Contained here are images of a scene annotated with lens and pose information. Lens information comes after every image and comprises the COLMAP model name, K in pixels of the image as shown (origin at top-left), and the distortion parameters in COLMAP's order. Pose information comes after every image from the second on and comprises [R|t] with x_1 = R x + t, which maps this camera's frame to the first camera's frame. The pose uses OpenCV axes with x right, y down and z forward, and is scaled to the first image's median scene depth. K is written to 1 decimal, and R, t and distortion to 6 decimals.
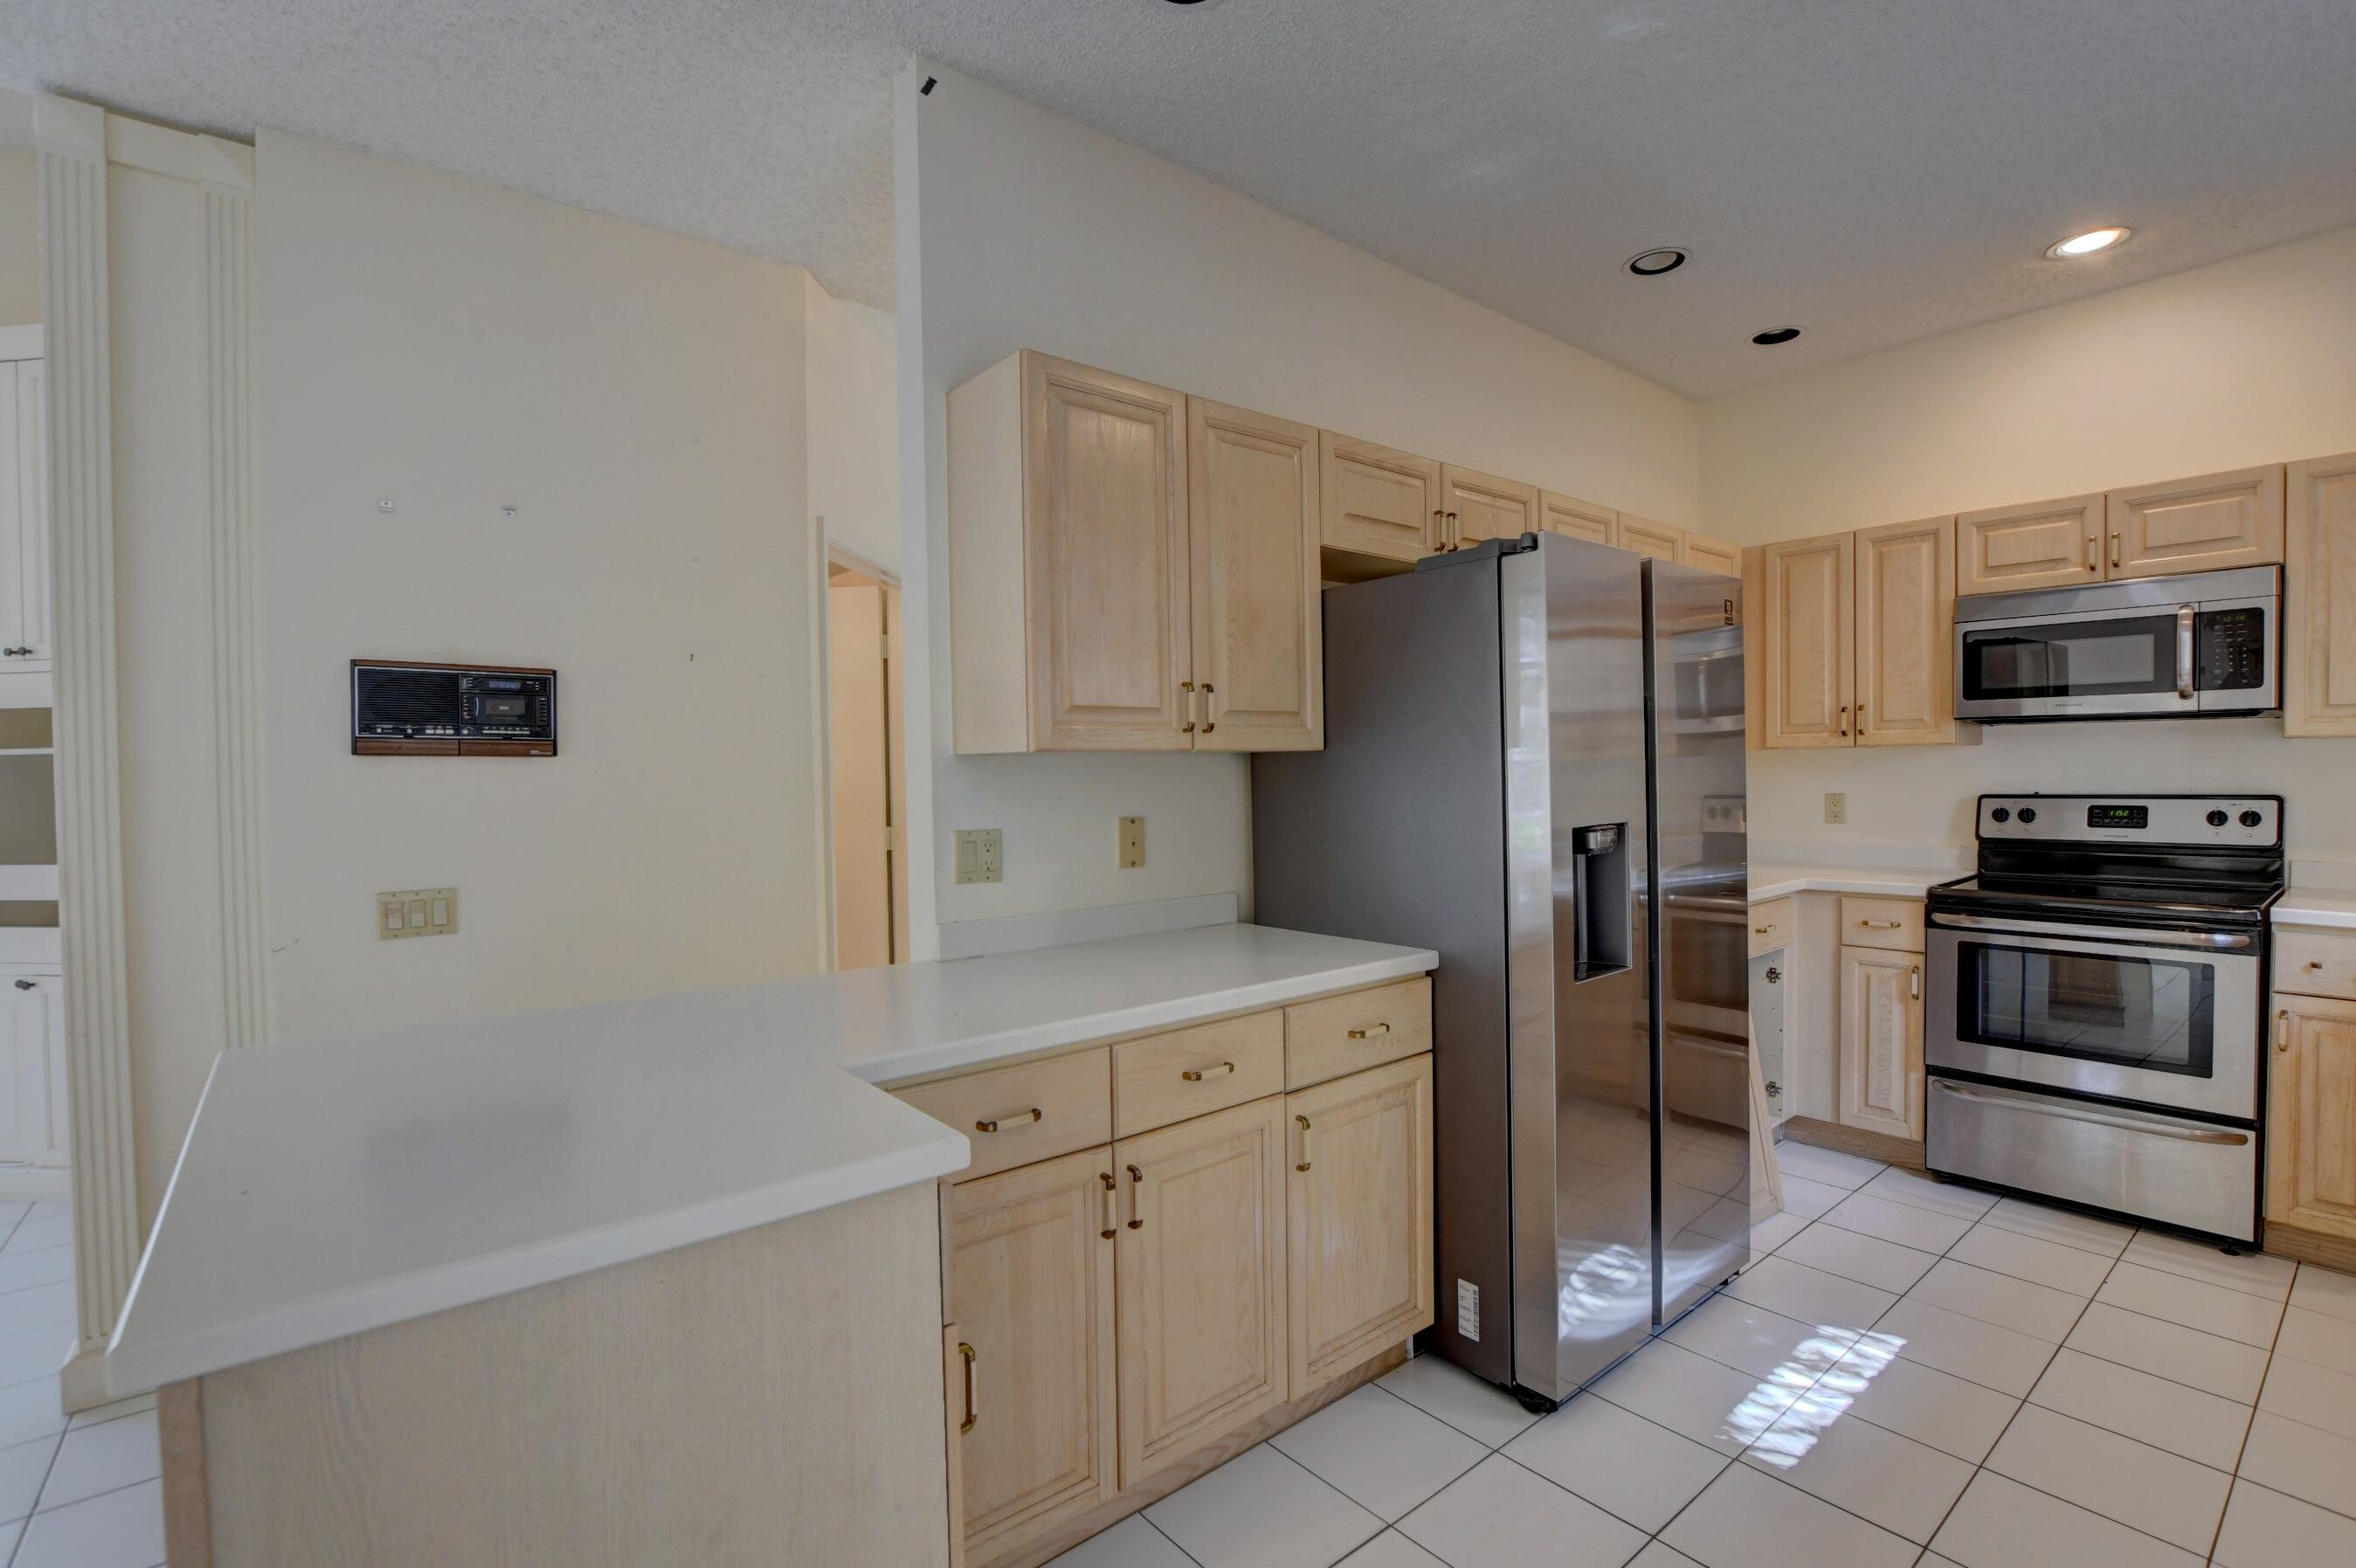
lens RADIAL K [[1049.6, 0, 1186.9], [0, 1049.6, 789.2], [0, 0, 1]] dist [-0.005218, -0.000326]
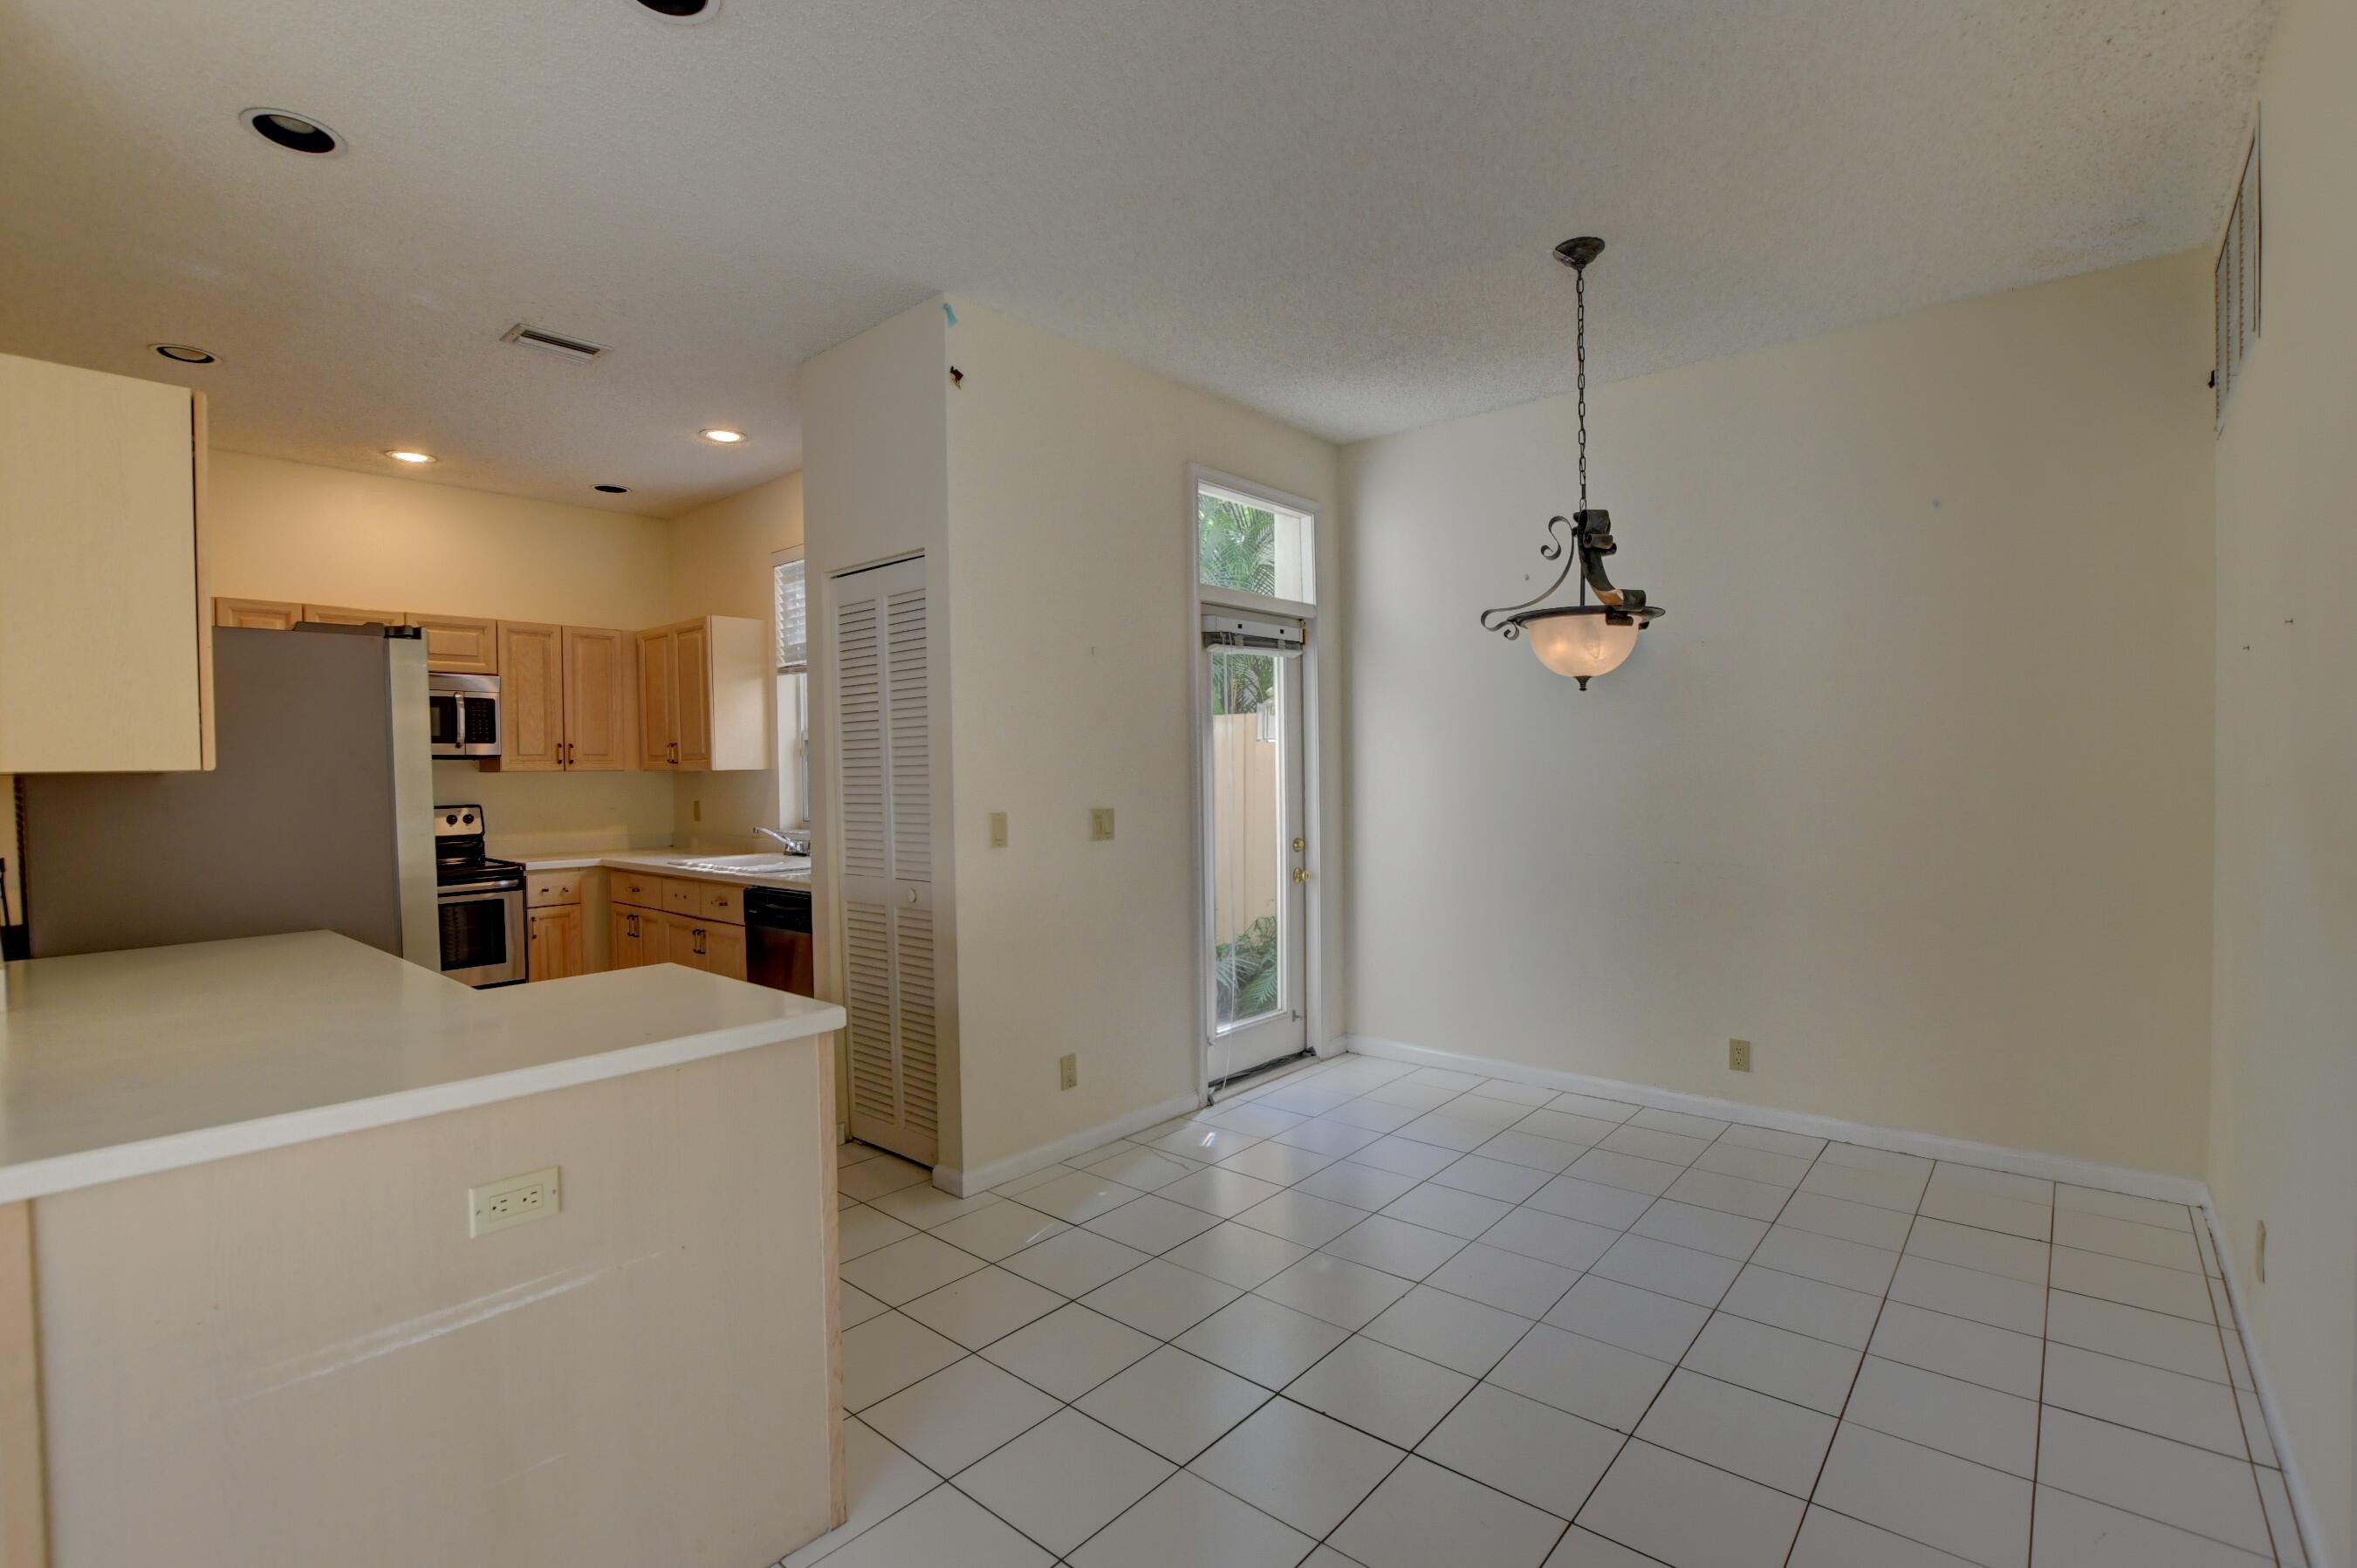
lens RADIAL K [[1050.0, 0, 1187.4], [0, 1050.0, 789.2], [0, 0, 1]] dist [-0.005218, -0.000326]
pose [[-0.165745, -0.001336, 0.986168, -0.915094], [0.031722, 0.999474, 0.006685, 0.005896], [-0.985658, 0.032391, -0.165616, 0.127917]]
